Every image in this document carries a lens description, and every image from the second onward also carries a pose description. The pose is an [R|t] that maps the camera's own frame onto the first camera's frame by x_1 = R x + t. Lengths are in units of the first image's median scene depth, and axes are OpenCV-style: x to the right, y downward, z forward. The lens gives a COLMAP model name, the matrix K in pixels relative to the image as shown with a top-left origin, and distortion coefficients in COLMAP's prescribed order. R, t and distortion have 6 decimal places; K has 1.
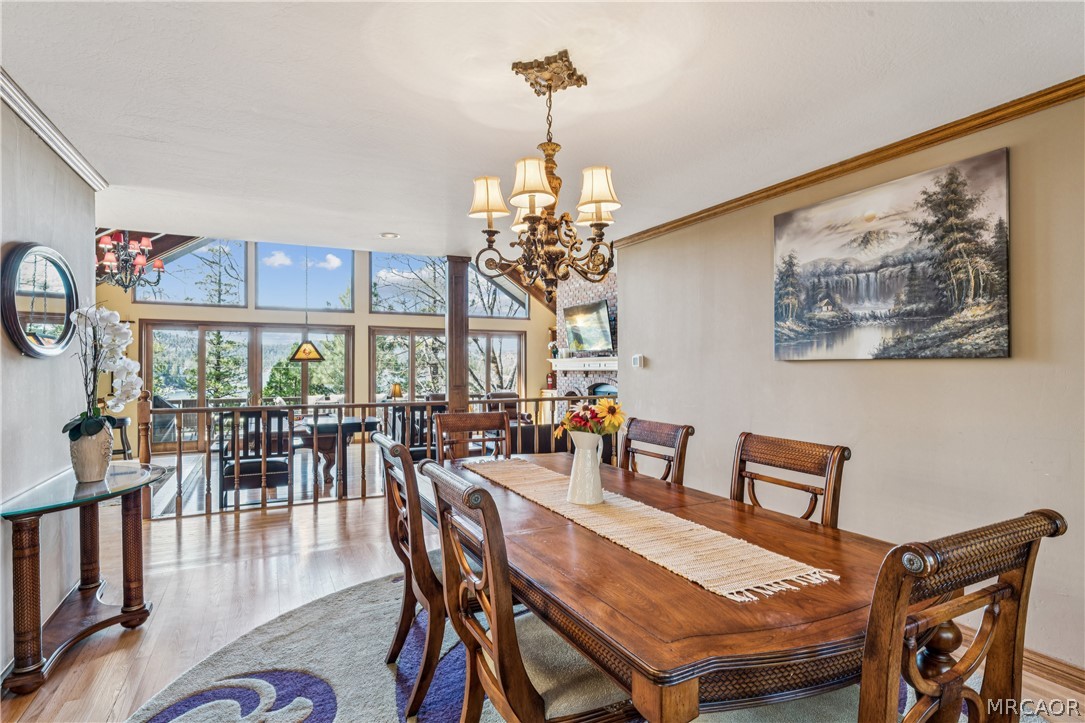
lens RADIAL K [[549.5, 0, 544.0], [0, 549.5, 365.6], [0, 0, 1]] dist [-0.013398, 0.001161]
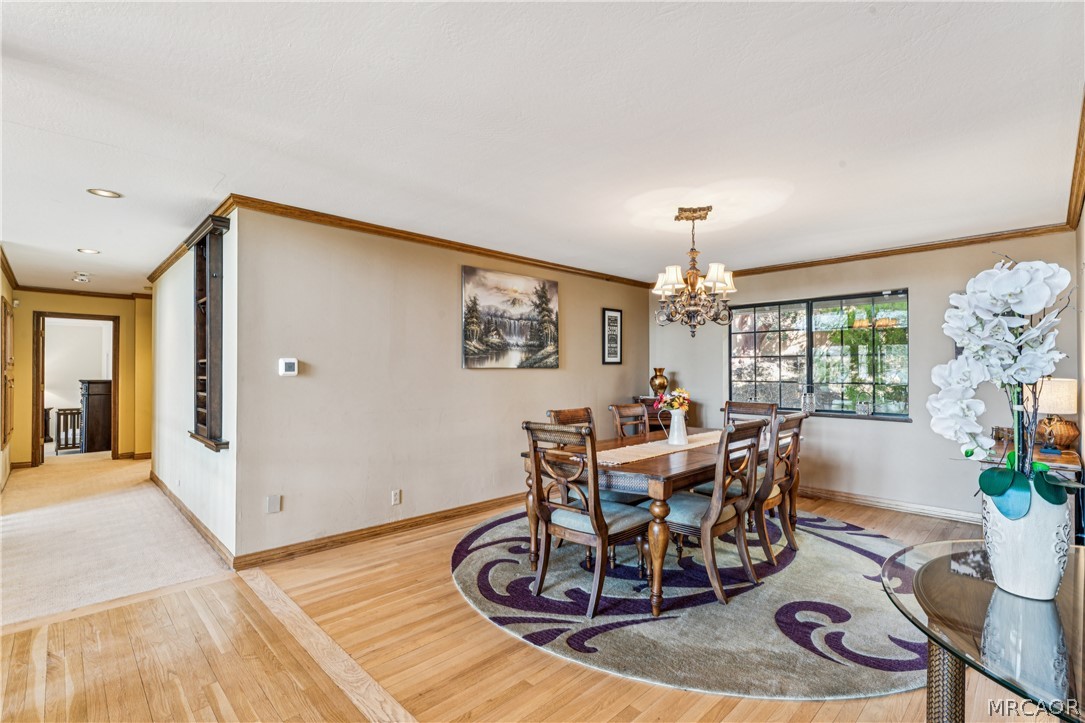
lens RADIAL K [[509.0, 0, 542.9], [0, 509.0, 364.0], [0, 0, 1]] dist [-0.000335, 0.001088]
pose [[-0.319280, 0.010197, 0.947606, -1.042834], [0.000558, 0.999944, -0.010573, -0.006983], [-0.947660, -0.002847, -0.319267, 1.450947]]
